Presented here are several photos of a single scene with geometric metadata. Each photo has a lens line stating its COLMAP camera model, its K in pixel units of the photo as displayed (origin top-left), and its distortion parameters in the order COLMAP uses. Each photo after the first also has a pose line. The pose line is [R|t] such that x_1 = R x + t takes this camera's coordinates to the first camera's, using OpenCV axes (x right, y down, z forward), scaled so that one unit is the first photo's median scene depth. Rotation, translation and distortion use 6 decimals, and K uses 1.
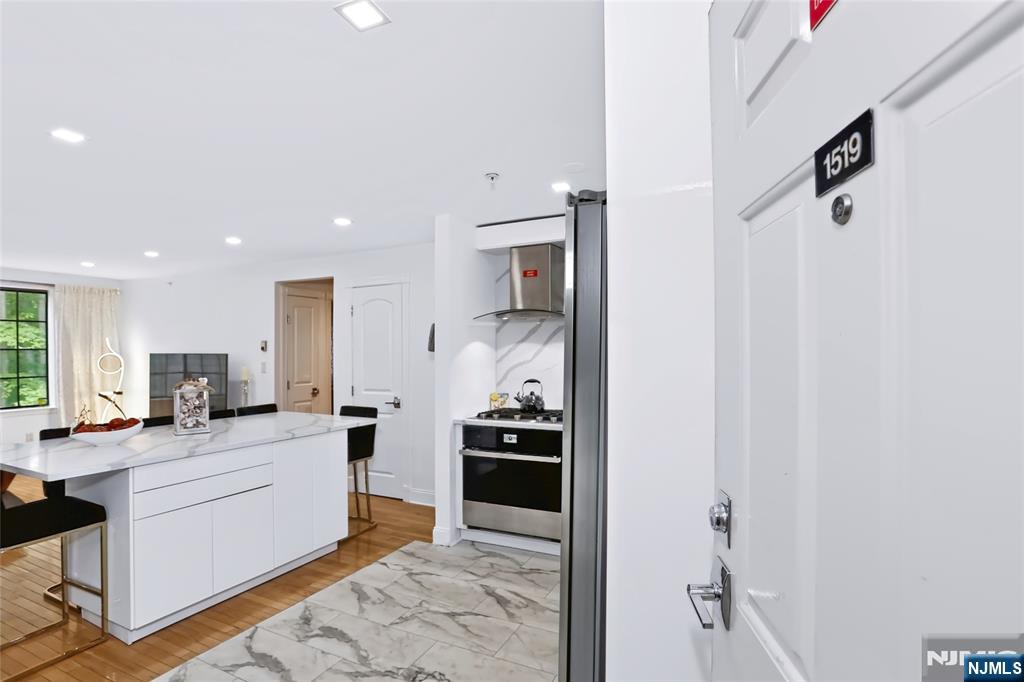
lens RADIAL K [[504.7, 0, 511.4], [0, 504.7, 353.9], [0, 0, 1]] dist [-0.077493, 0.029828]
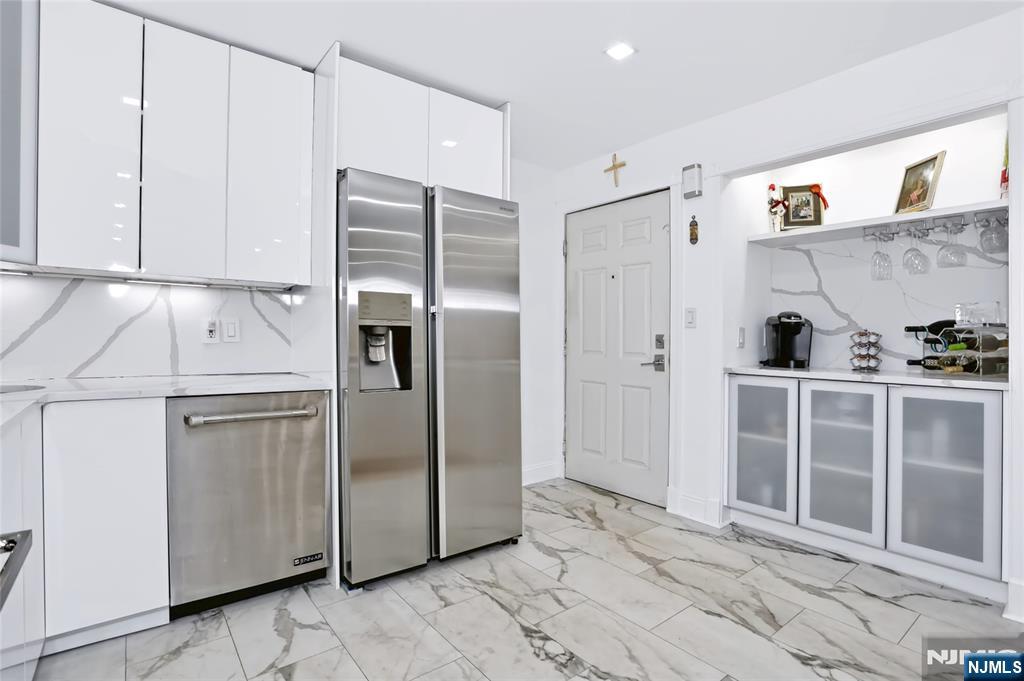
lens RADIAL K [[499.3, 0, 505.6], [0, 499.3, 342.5], [0, 0, 1]] dist [-0.077526, 0.031756]
pose [[-0.898148, 0.002159, 0.439687, -0.298446], [0.004535, 0.999980, 0.004353, 0.095436], [-0.439669, 0.005903, -0.898141, 1.158154]]
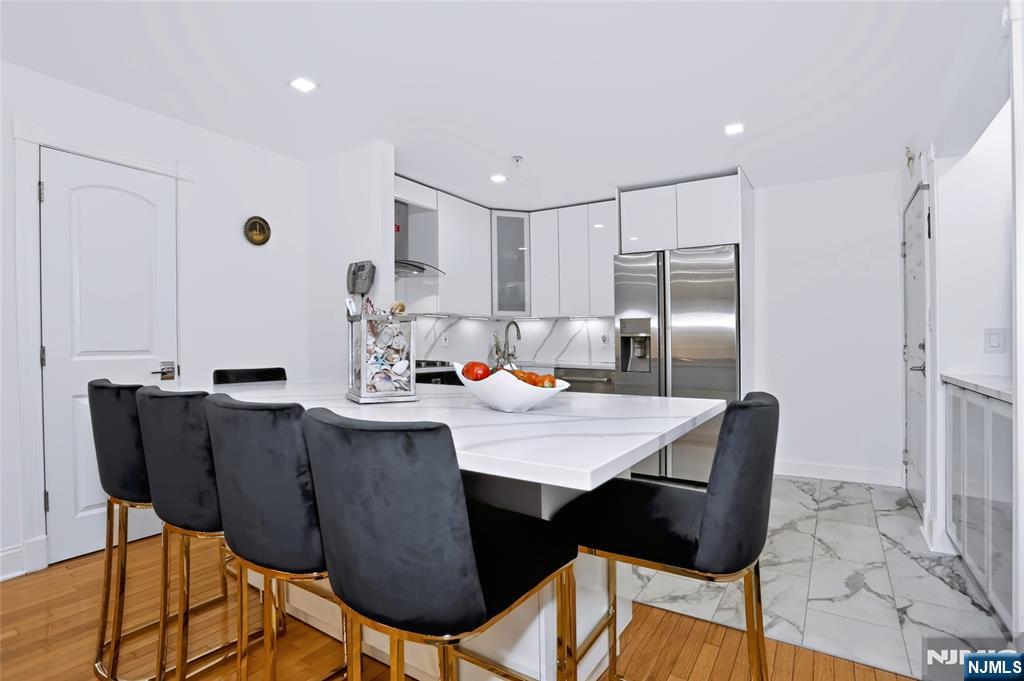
lens RADIAL K [[502.1, 0, 511.7], [0, 502.1, 331.9], [0, 0, 1]] dist [-0.070872, 0.030064]
pose [[0.114595, 0.034305, 0.992820, -1.131941], [-0.001702, 0.999409, -0.034336, 0.106472], [-0.993411, 0.002245, 0.114586, 0.790916]]
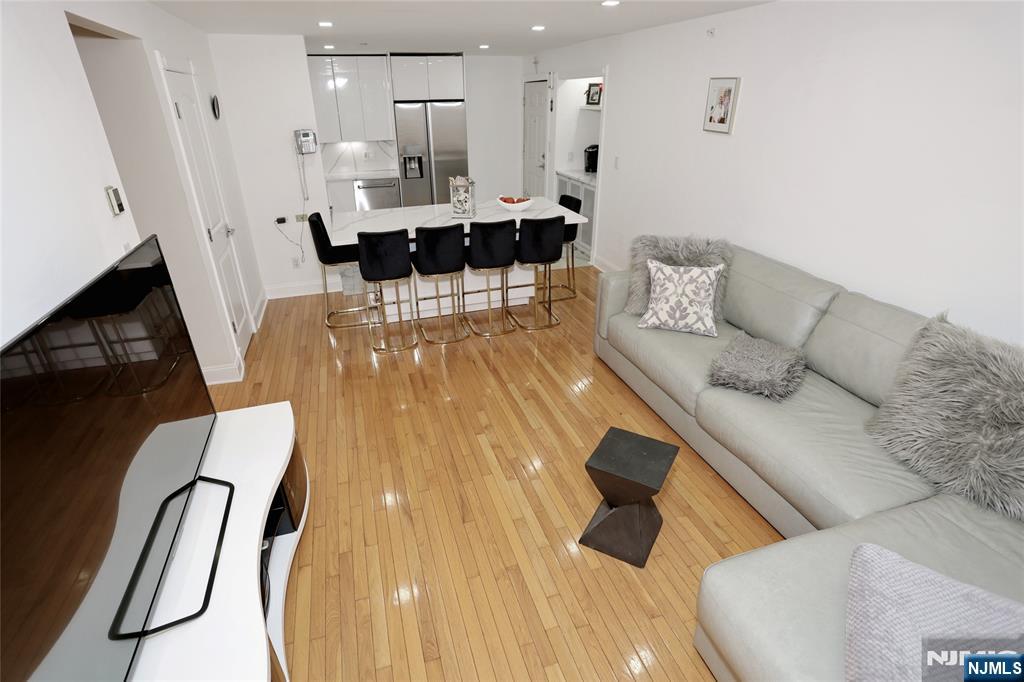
lens RADIAL K [[499.3, 0, 505.6], [0, 499.3, 343.0], [0, 0, 1]] dist [-0.077526, 0.031756]
pose [[-0.692691, -0.306032, 0.653087, -1.700660], [0.016820, 0.898413, 0.438830, -0.120208], [-0.721038, 0.314958, -0.617175, 1.856546]]
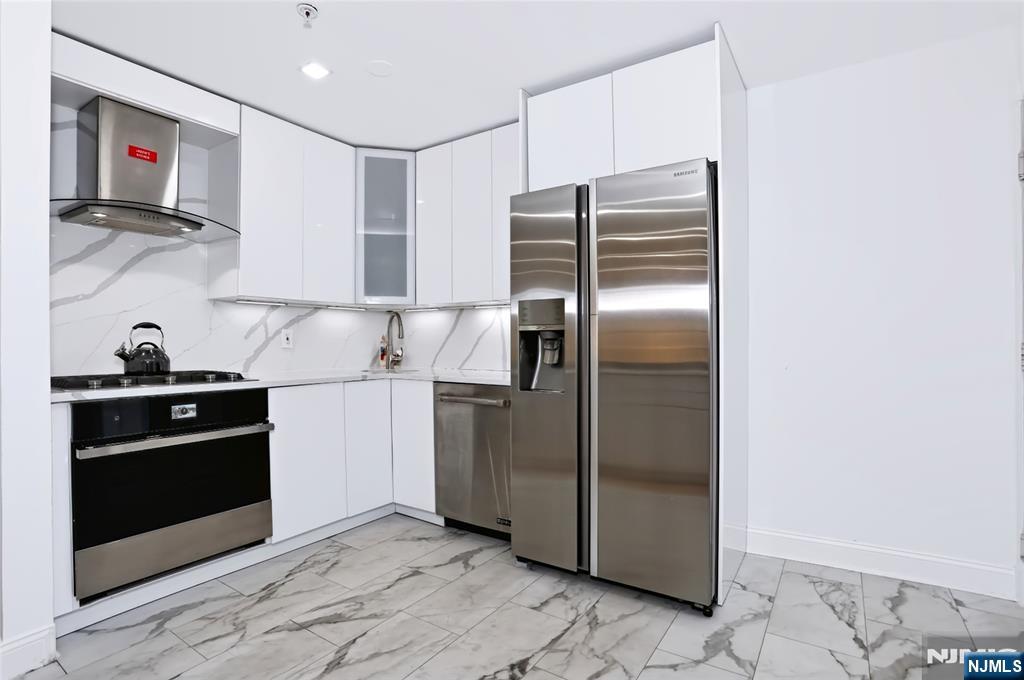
lens RADIAL K [[499.3, 0, 505.6], [0, 499.3, 342.0], [0, 0, 1]] dist [-0.077526, 0.031756]
pose [[0.141806, 0.015469, 0.989774, -0.586162], [0.004084, 0.999860, -0.016212, 0.103249], [-0.989886, 0.006341, 0.141723, 0.575002]]
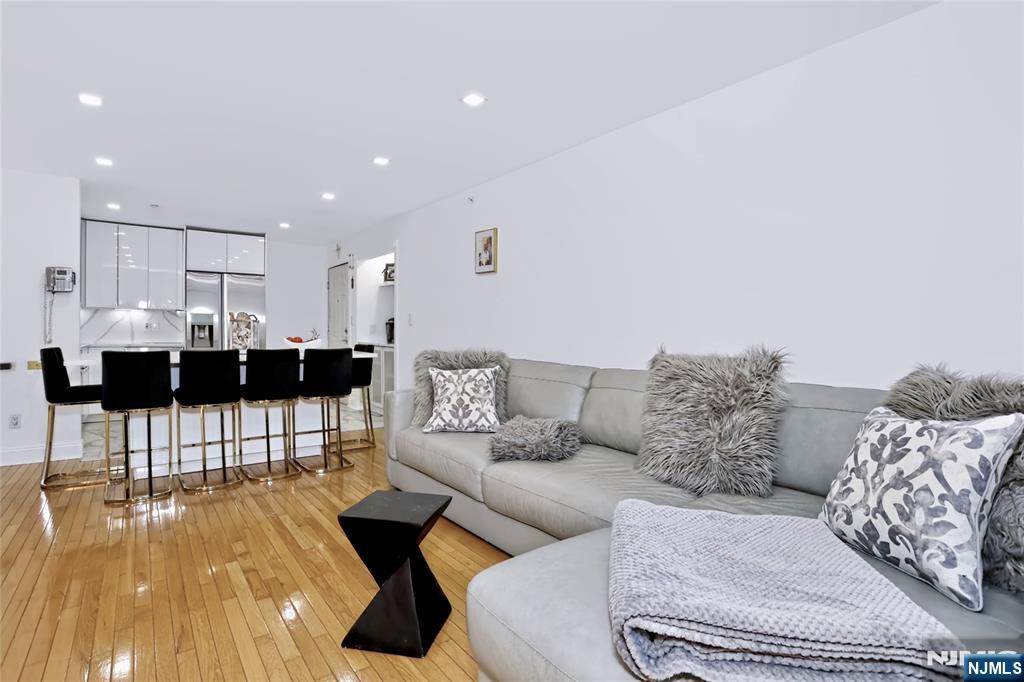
lens RADIAL K [[502.1, 0, 511.7], [0, 502.1, 332.4], [0, 0, 1]] dist [-0.070872, 0.030064]
pose [[-0.898429, 0.006759, 0.439067, -1.809453], [0.008580, 0.999961, 0.002164, 0.110252], [-0.439036, 0.005711, -0.898452, 1.833250]]
